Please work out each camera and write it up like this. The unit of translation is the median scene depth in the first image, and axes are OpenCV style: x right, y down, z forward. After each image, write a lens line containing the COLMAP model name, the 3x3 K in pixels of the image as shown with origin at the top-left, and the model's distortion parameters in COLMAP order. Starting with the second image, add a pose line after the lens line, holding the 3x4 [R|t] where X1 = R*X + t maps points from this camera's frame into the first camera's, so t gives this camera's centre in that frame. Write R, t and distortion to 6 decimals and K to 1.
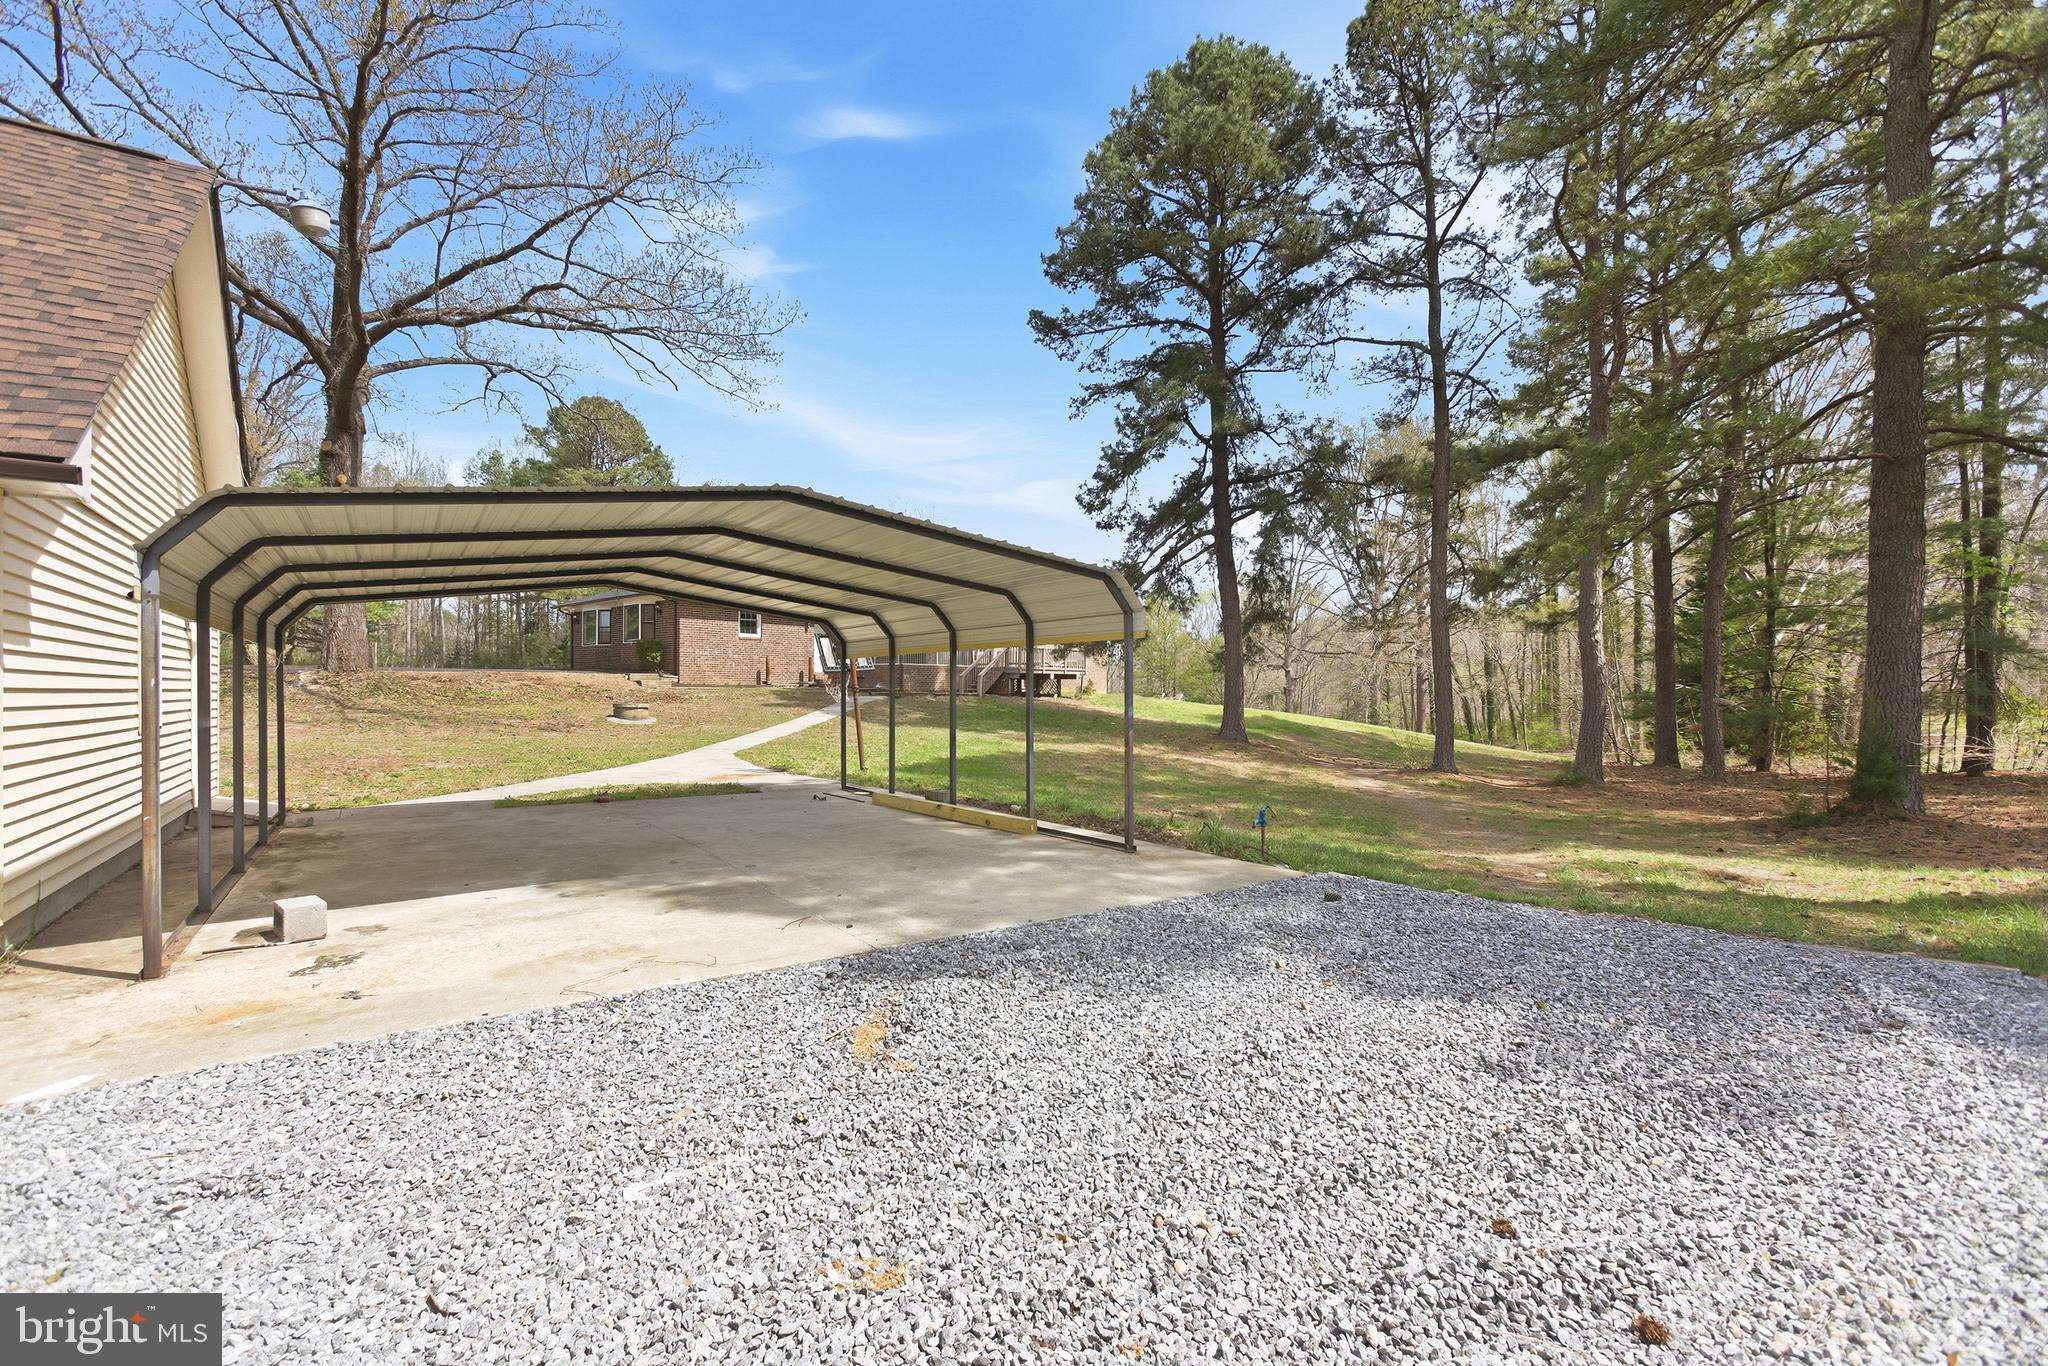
lens RADIAL K [[917.6, 0, 1022.8], [0, 917.6, 689.4], [0, 0, 1]] dist [-0.002113, -0.000024]
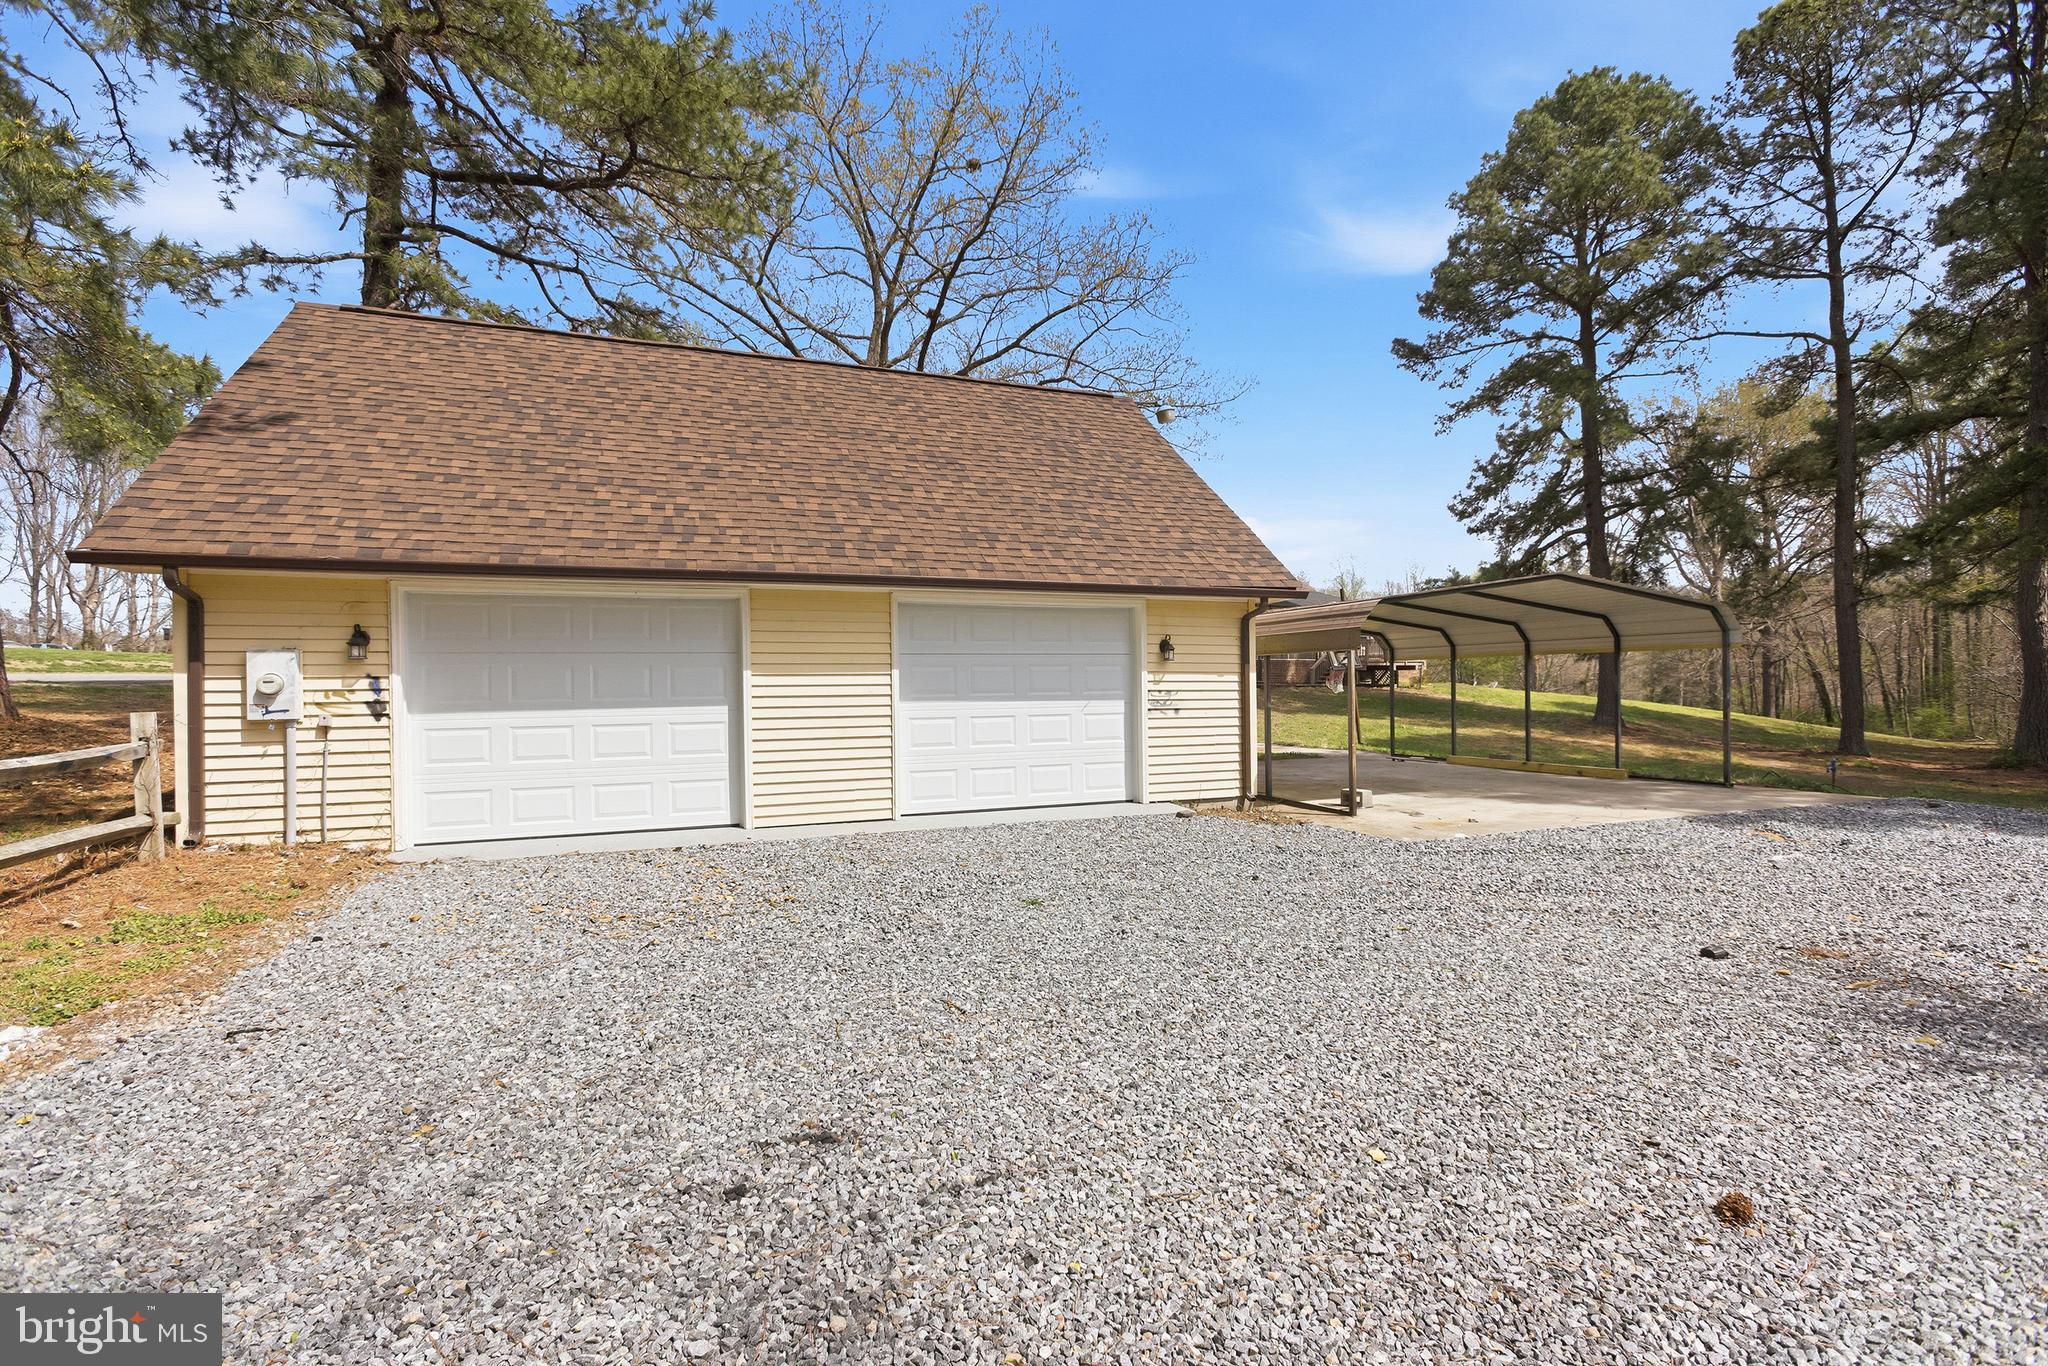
lens RADIAL K [[903.8, 0, 1019.6], [0, 903.8, 681.6], [0, 0, 1]] dist [-0.003700, -0.000457]
pose [[0.965156, -0.011519, -0.261422, -0.152162], [0.011629, 0.999932, -0.001126, -0.003021], [0.261417, -0.001954, 0.965224, -0.178789]]
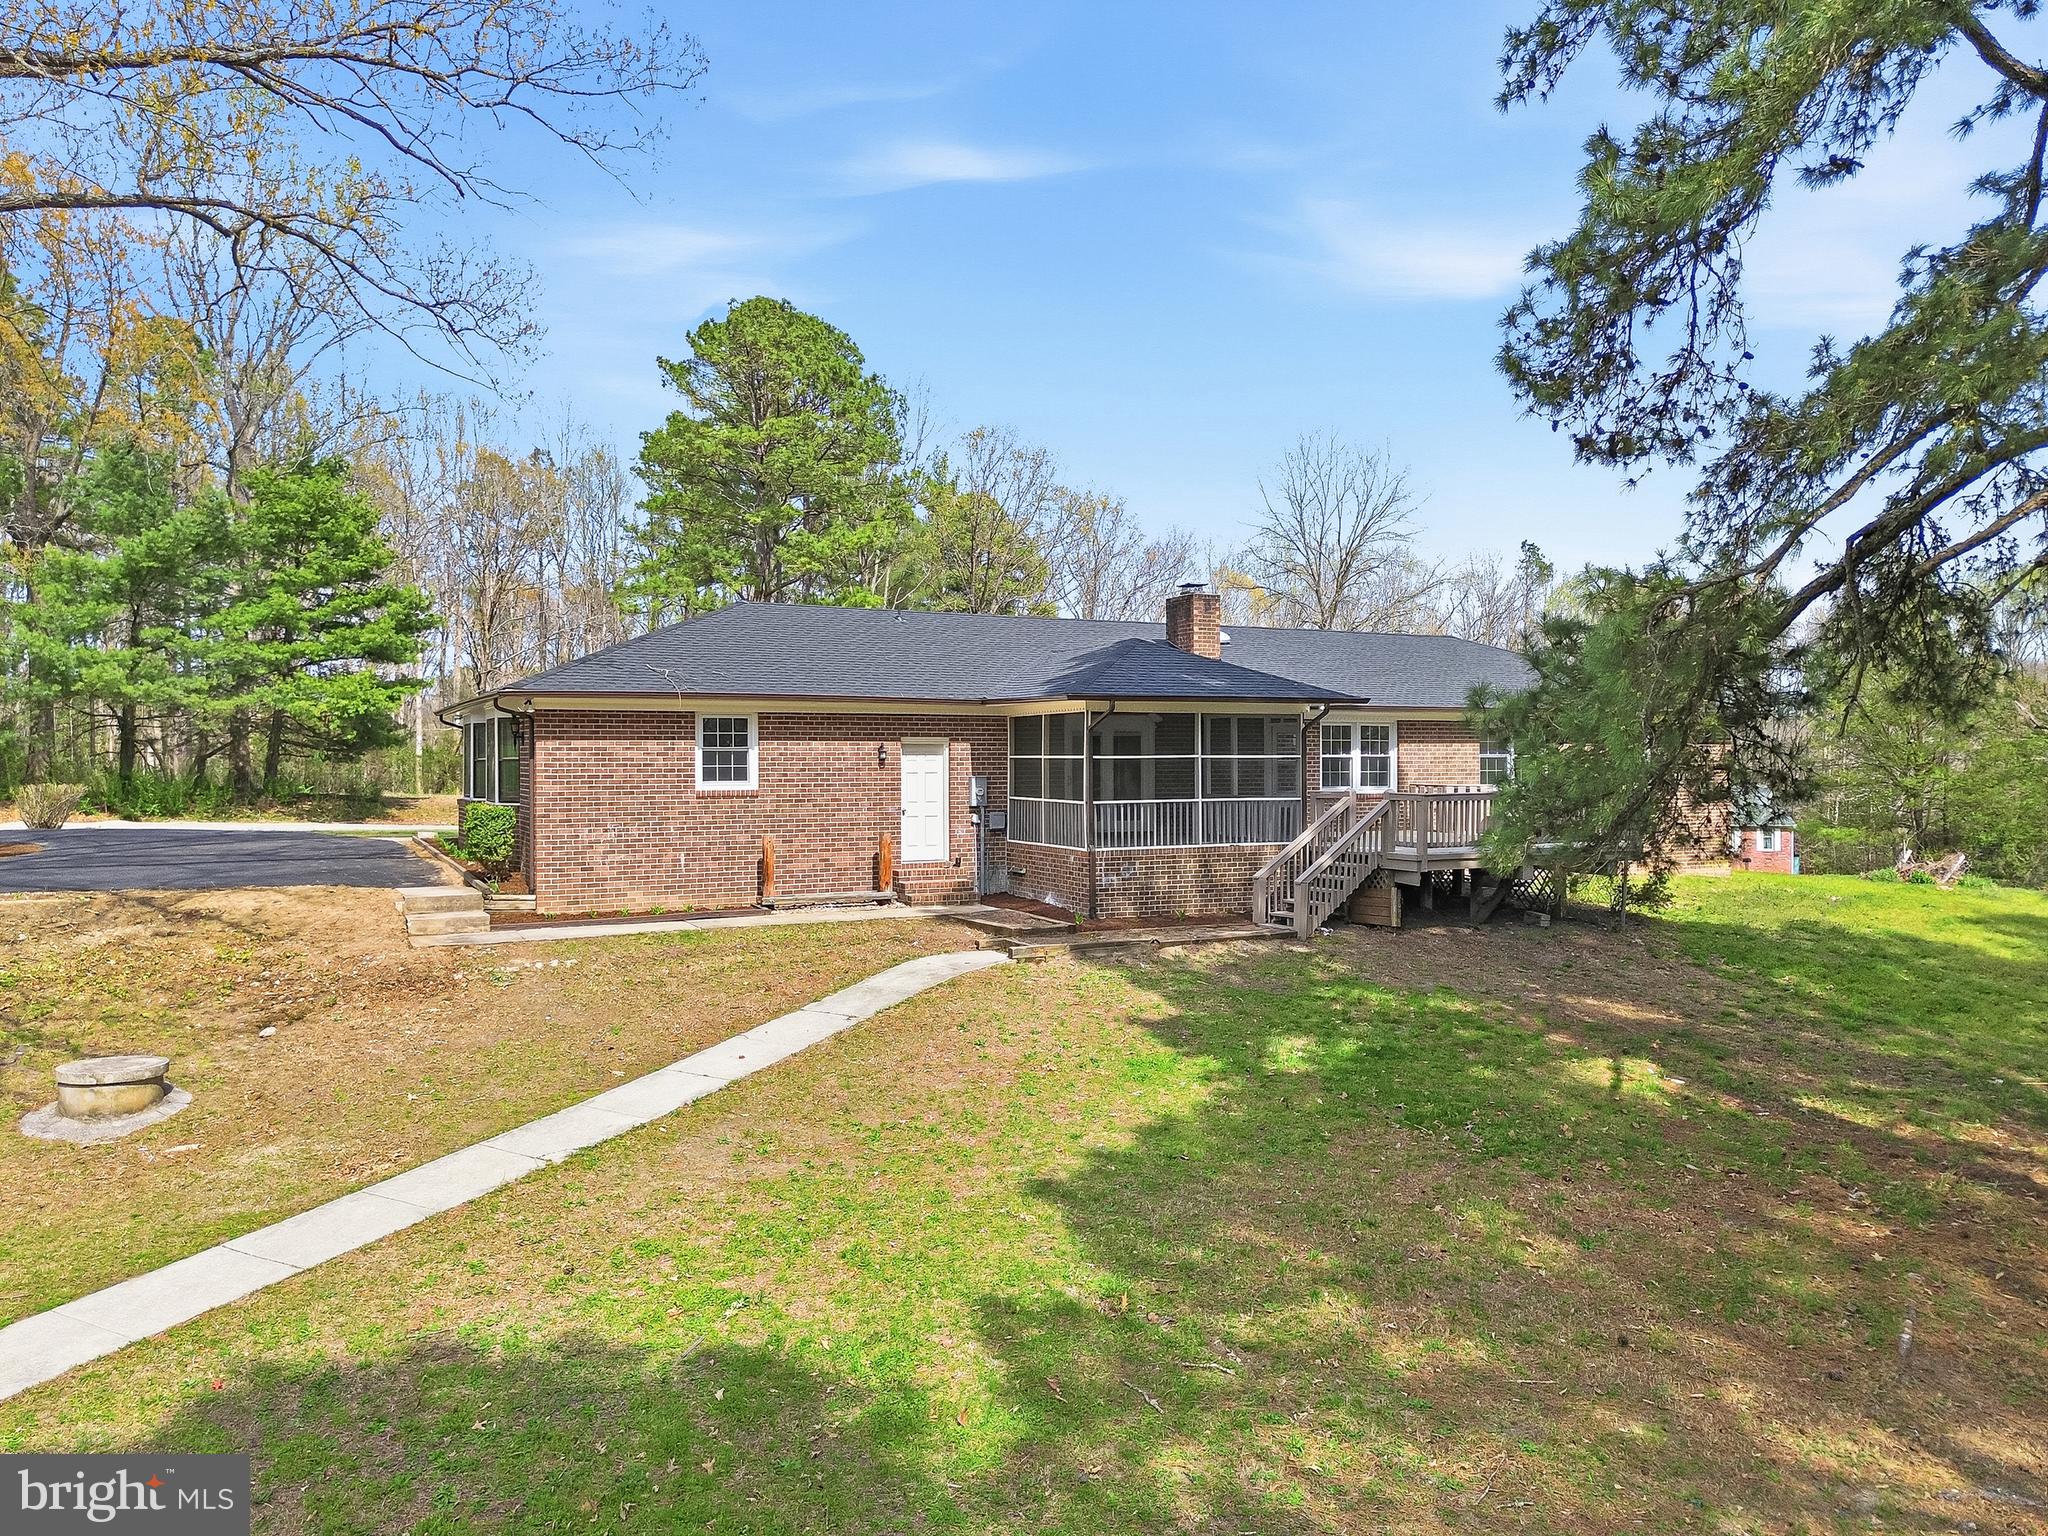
lens RADIAL K [[1497.7, 0, 1024.0], [0, 1497.7, 768.0], [0, 0, 1]] dist [0.030336, 0.000196]
pose [[0.923096, -0.002610, -0.384560, 0.097453], [0.006527, 0.999939, 0.008880, -0.080370], [0.384514, -0.010707, 0.923057, 0.475231]]
